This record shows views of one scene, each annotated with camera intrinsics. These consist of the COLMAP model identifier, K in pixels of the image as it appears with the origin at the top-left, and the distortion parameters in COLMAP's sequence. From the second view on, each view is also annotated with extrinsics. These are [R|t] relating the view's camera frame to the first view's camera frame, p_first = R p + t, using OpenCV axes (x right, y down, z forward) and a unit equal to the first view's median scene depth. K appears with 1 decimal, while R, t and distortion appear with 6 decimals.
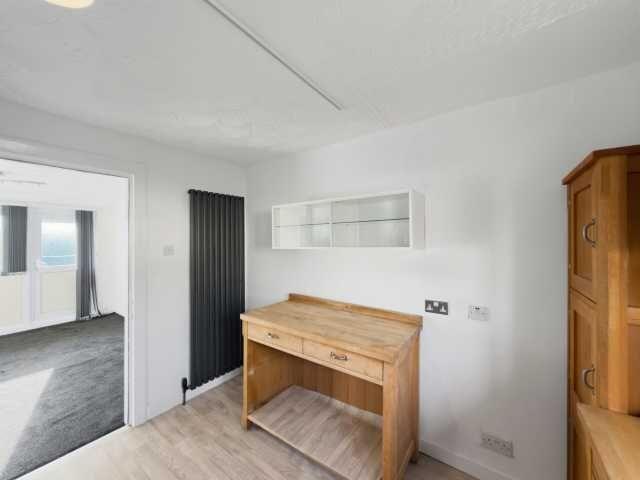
lens RADIAL K [[253.9, 0, 316.1], [0, 253.9, 241.6], [0, 0, 1]] dist [0.001884, 0.000087]
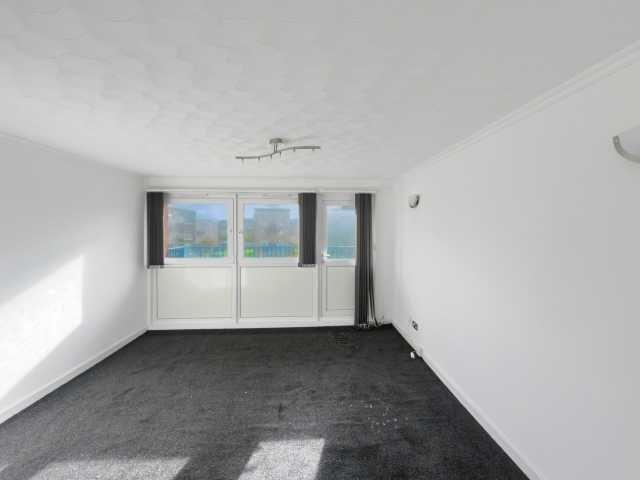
lens RADIAL K [[253.9, 0, 316.1], [0, 253.9, 241.6], [0, 0, 1]] dist [0.001884, 0.000087]
pose [[0.608306, 0.047330, -0.792290, -0.378298], [-0.000039, 0.998222, 0.059602, -0.016786], [0.793703, -0.036226, 0.607226, 0.409769]]
